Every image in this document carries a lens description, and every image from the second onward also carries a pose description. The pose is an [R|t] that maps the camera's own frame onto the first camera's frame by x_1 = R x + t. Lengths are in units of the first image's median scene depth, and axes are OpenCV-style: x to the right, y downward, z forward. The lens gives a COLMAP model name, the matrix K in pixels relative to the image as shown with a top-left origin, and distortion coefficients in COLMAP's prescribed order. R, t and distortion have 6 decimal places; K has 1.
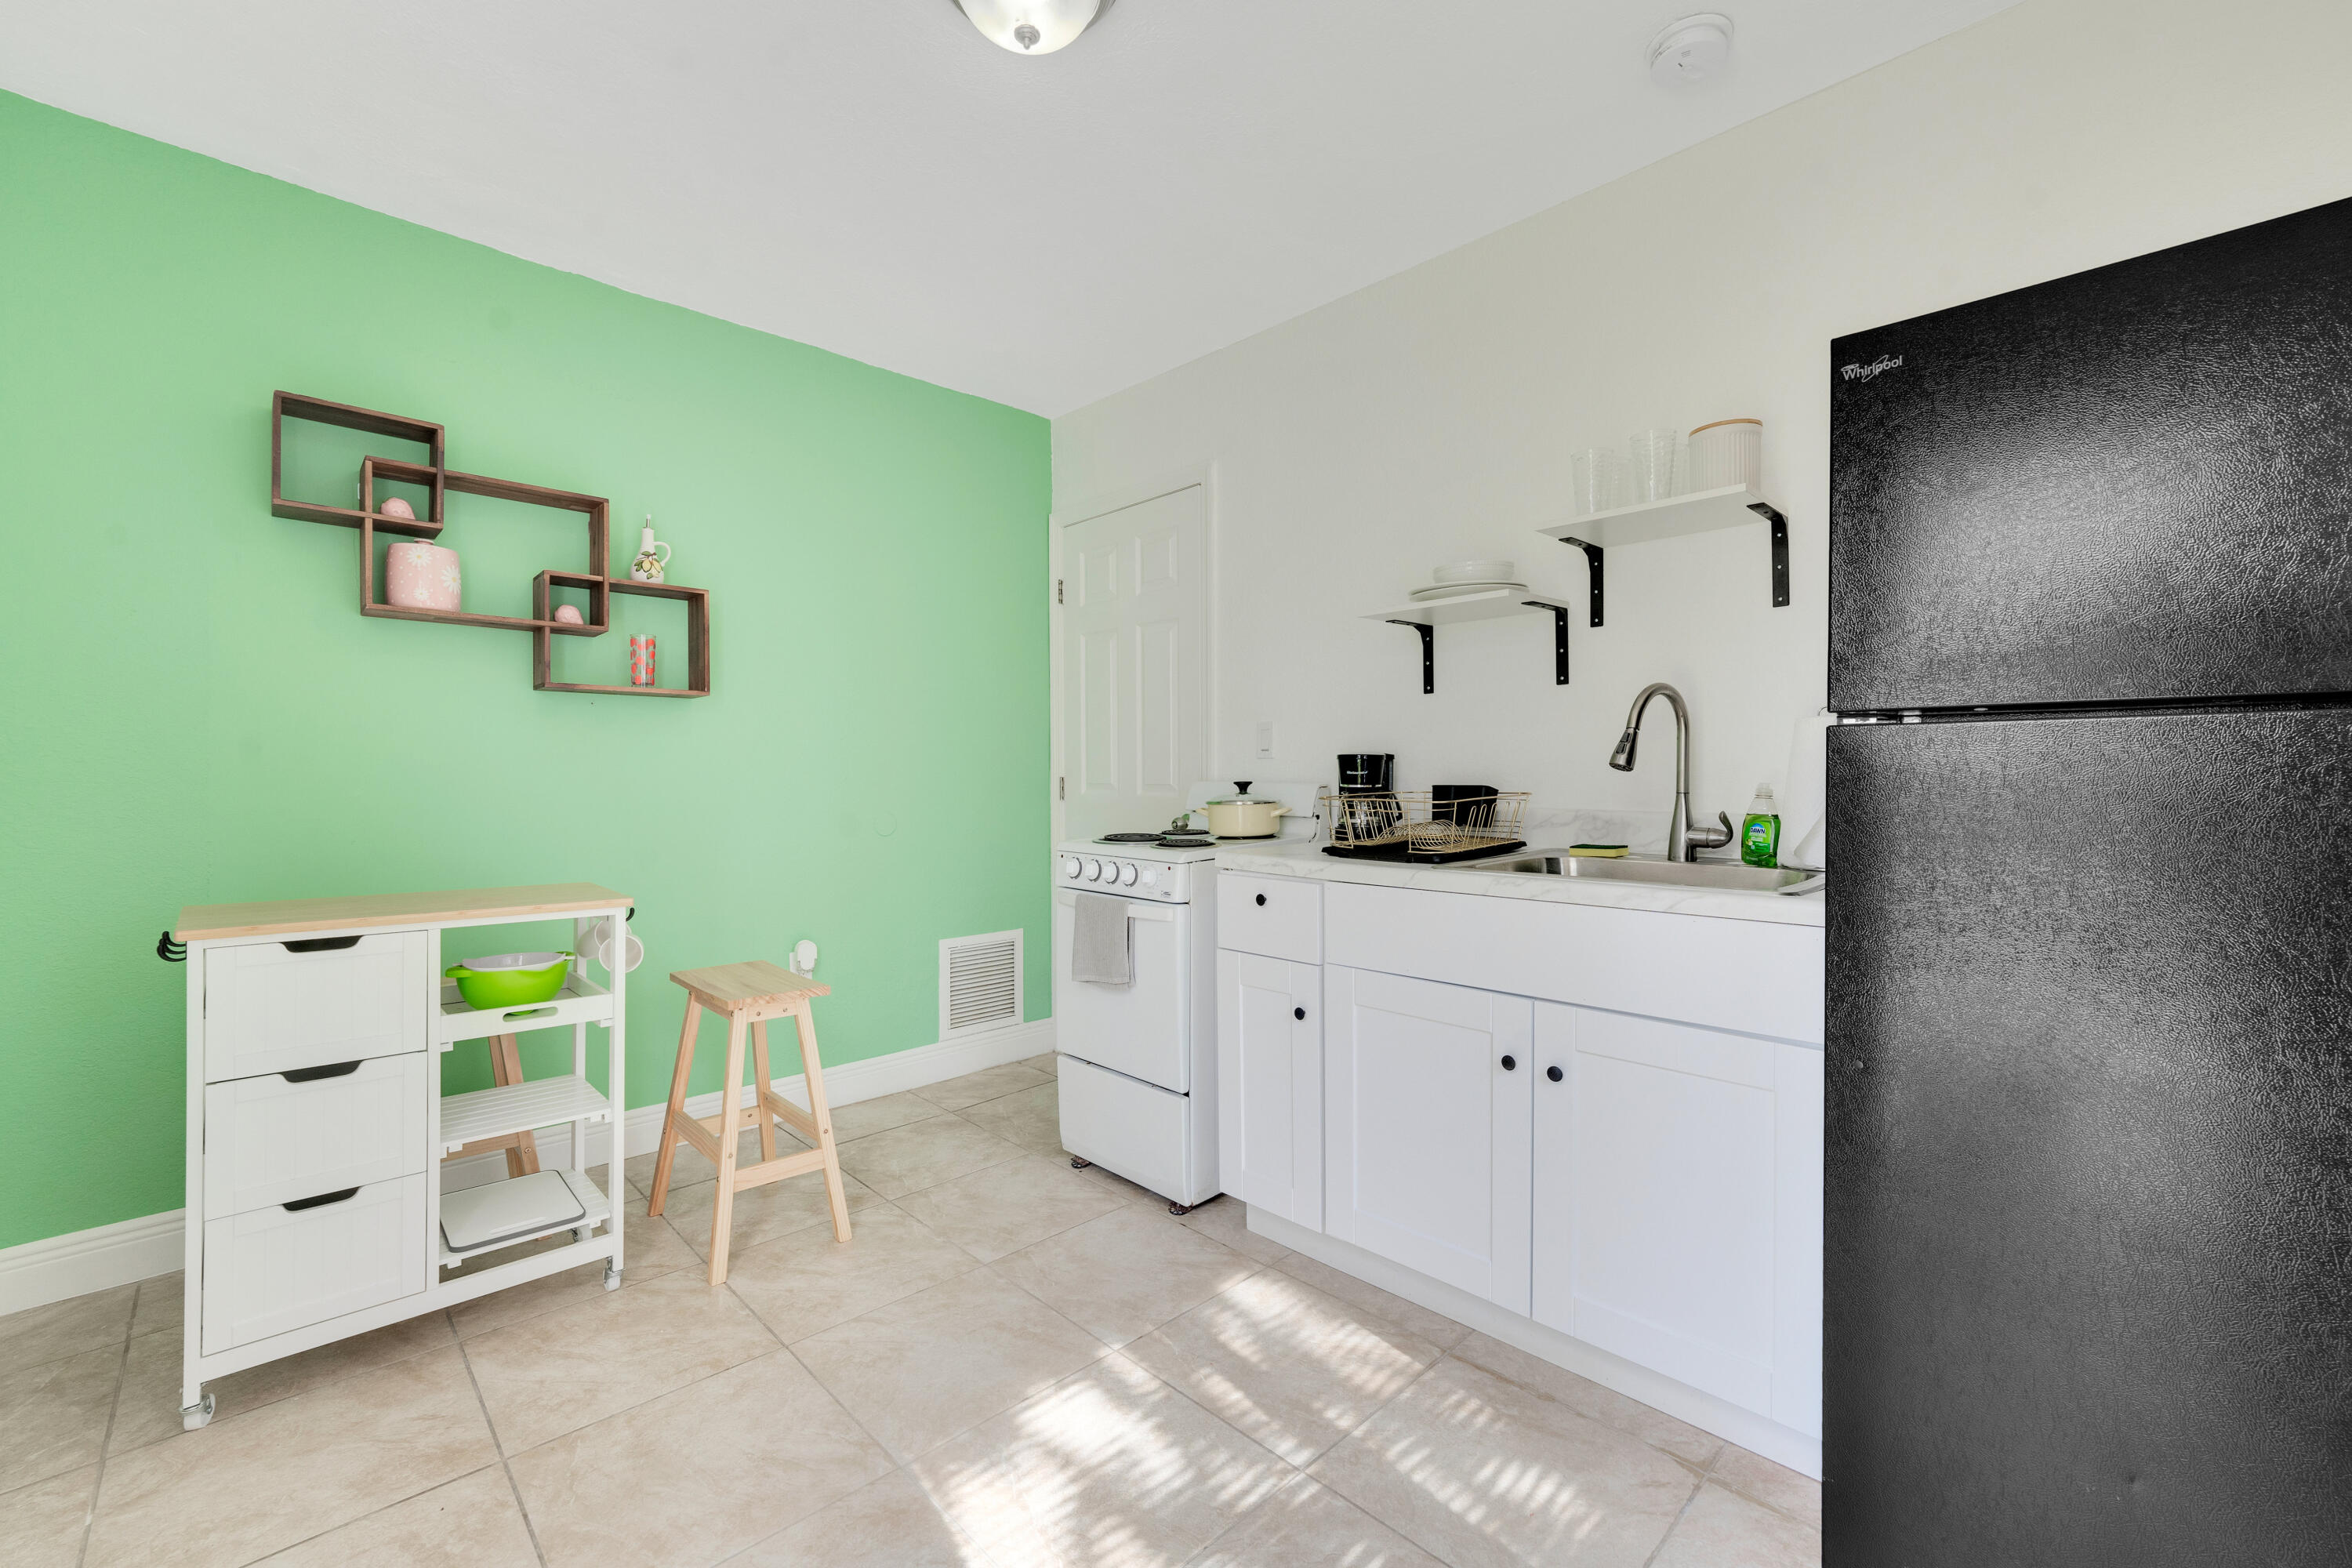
lens RADIAL K [[962.6, 0, 1109.4], [0, 962.6, 773.8], [0, 0, 1]] dist [0.000059, 0.000005]
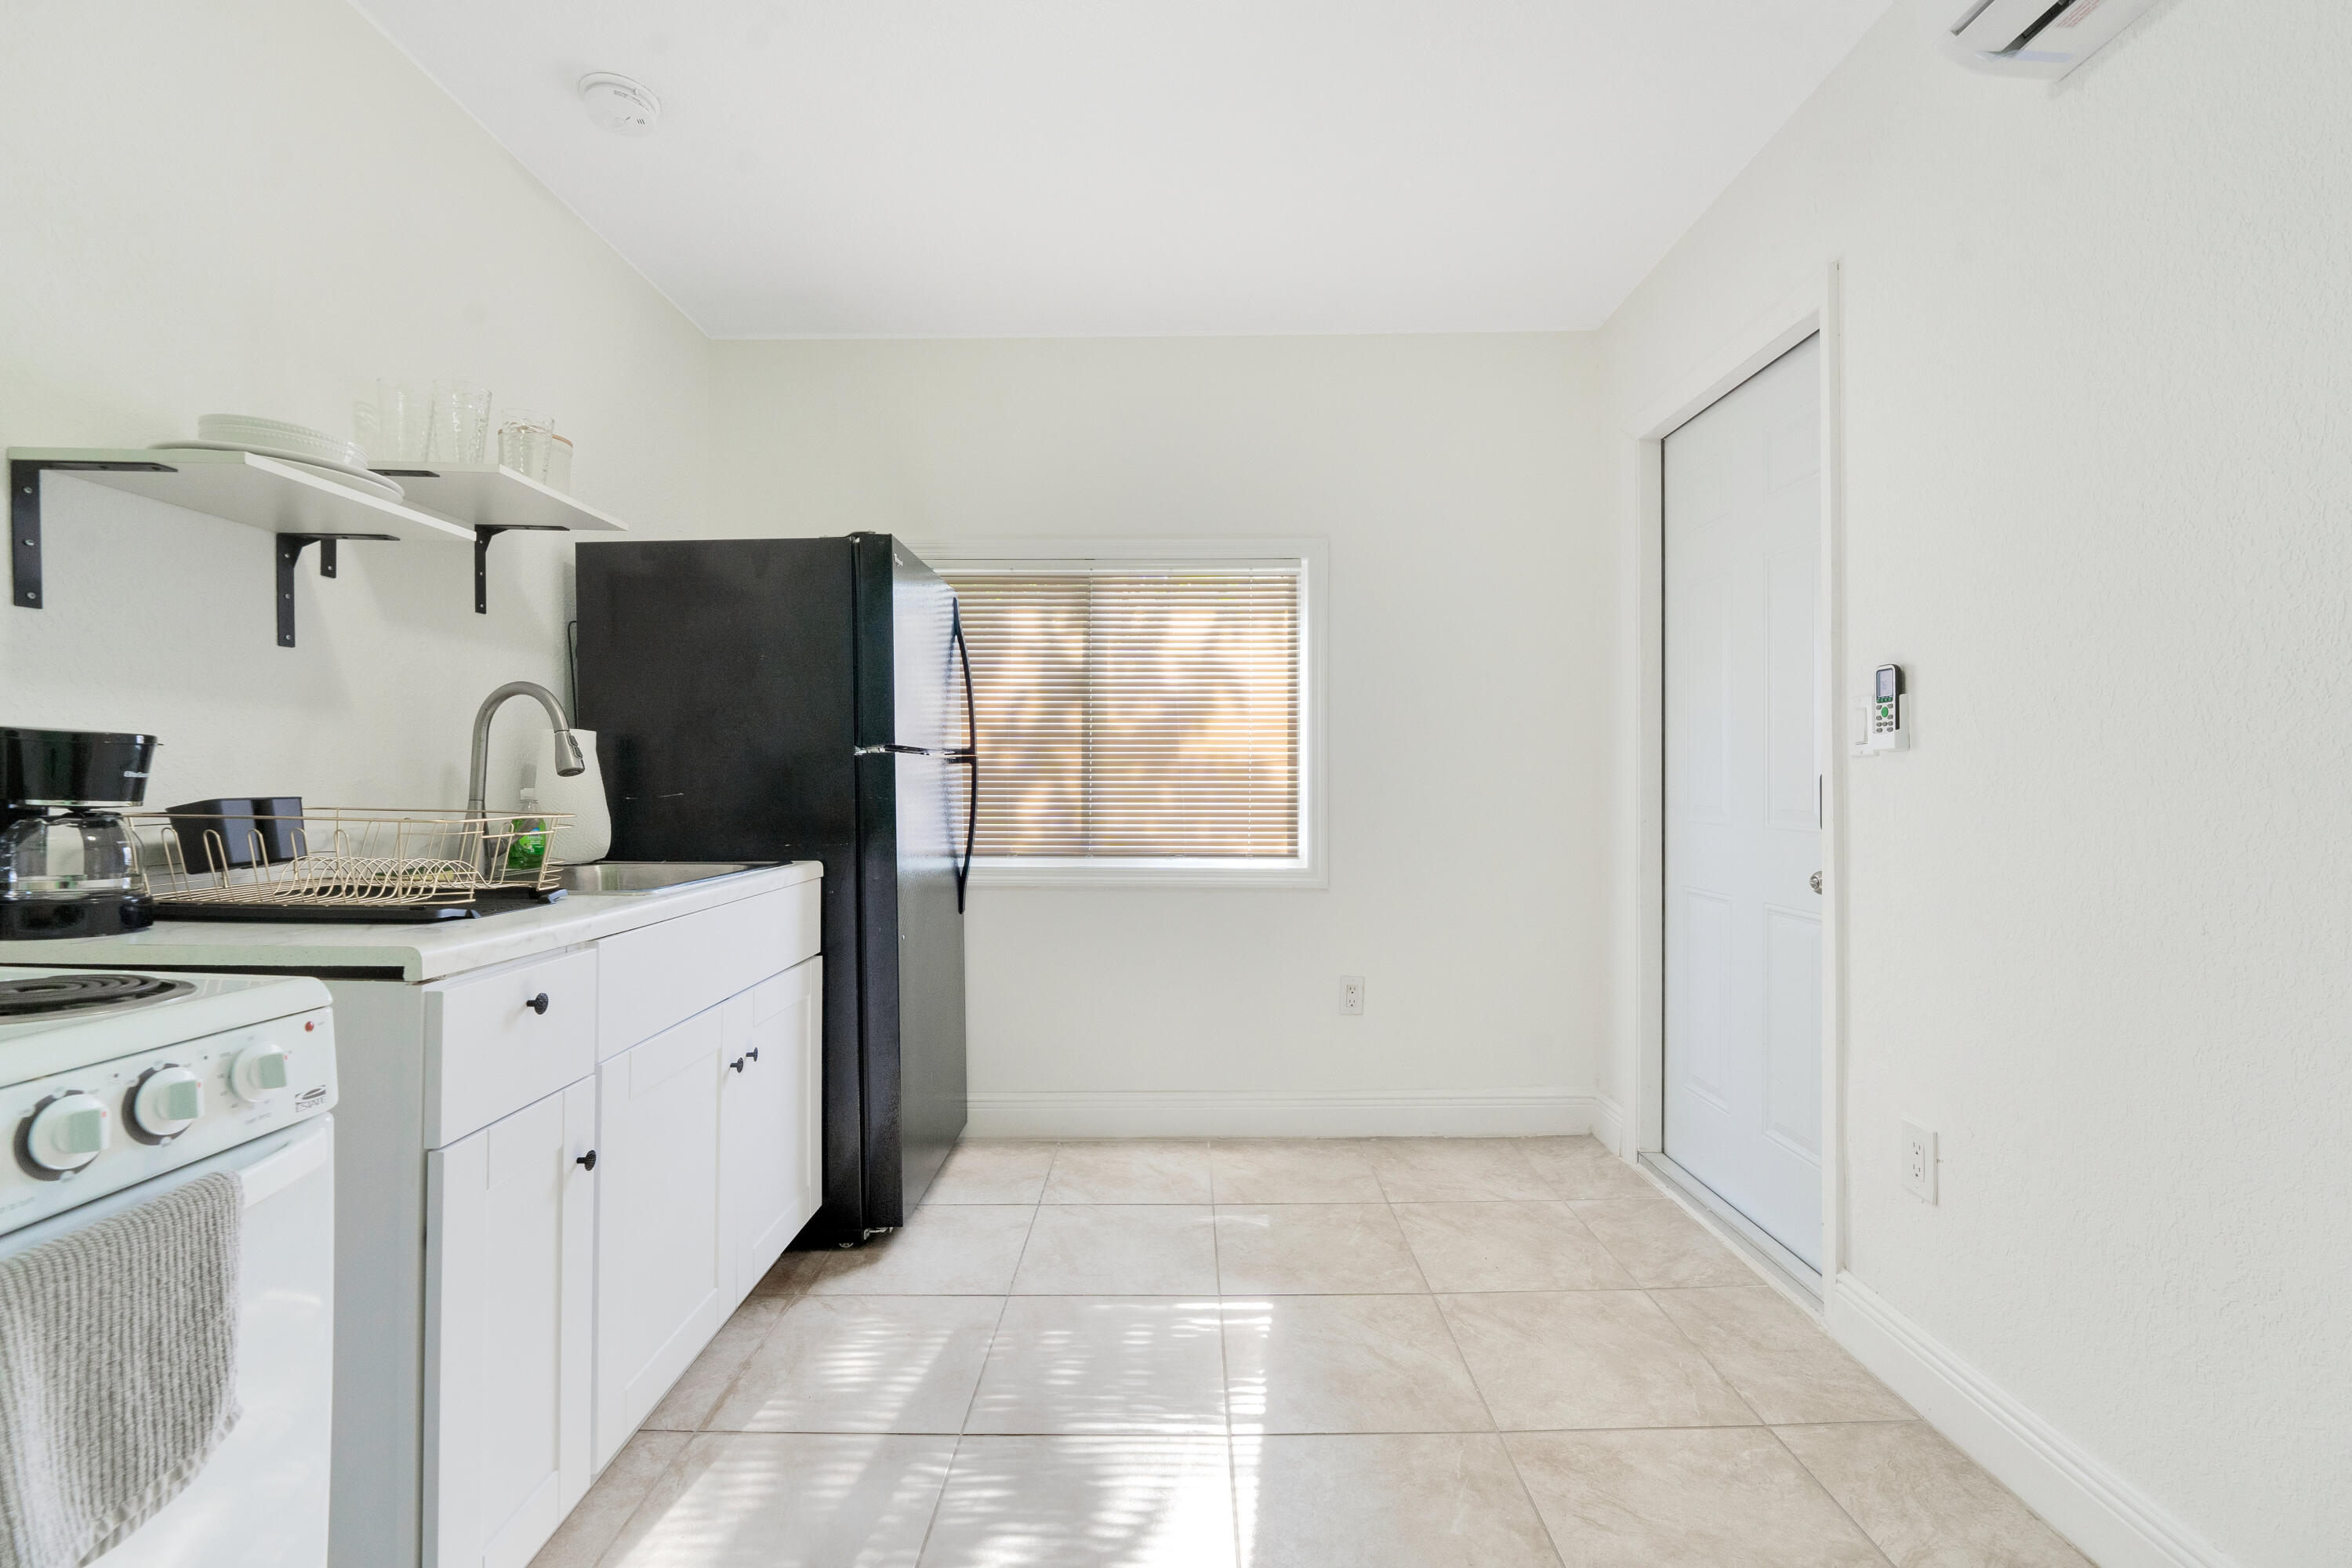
lens RADIAL K [[1025.8, 0, 1176.0], [0, 1025.8, 784.0], [0, 0, 1]] dist [-0.000175, -0.000025]
pose [[-0.744031, -0.005851, 0.668119, -0.631396], [-0.005851, 0.999980, 0.002242, -0.001152], [-0.668119, -0.002241, -0.744051, 1.455655]]
